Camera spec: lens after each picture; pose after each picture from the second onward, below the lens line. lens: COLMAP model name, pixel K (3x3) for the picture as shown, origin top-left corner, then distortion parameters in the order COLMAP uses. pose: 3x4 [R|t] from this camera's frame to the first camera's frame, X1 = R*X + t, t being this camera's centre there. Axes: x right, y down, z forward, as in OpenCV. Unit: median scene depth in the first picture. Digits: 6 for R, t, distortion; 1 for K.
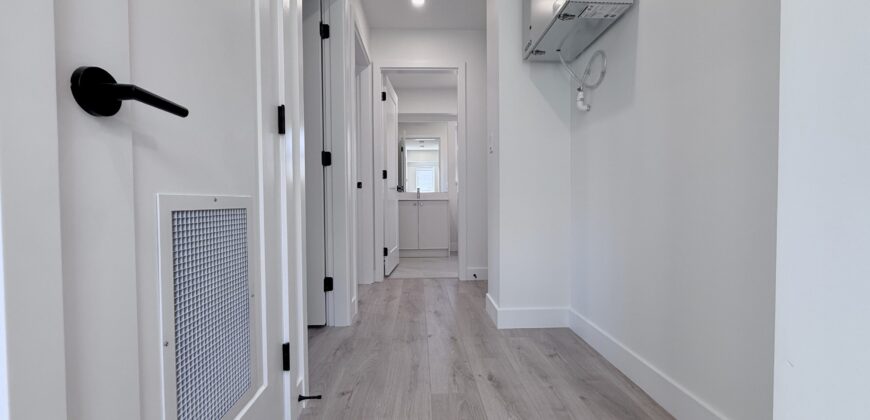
lens RADIAL K [[350.4, 0, 434.6], [0, 350.4, 208.4], [0, 0, 1]] dist [0.000936, -0.000068]
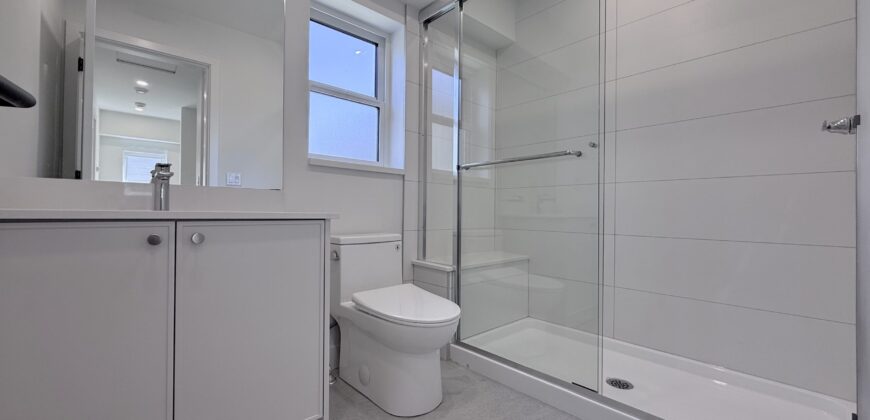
lens RADIAL K [[350.4, 0, 434.5], [0, 350.4, 210.5], [0, 0, 1]] dist [0.000936, -0.000068]
pose [[0.773857, 0.009839, 0.633284, -0.050353], [0.006349, 0.999709, -0.023291, -0.019575], [-0.633329, 0.022045, 0.773569, 0.658213]]
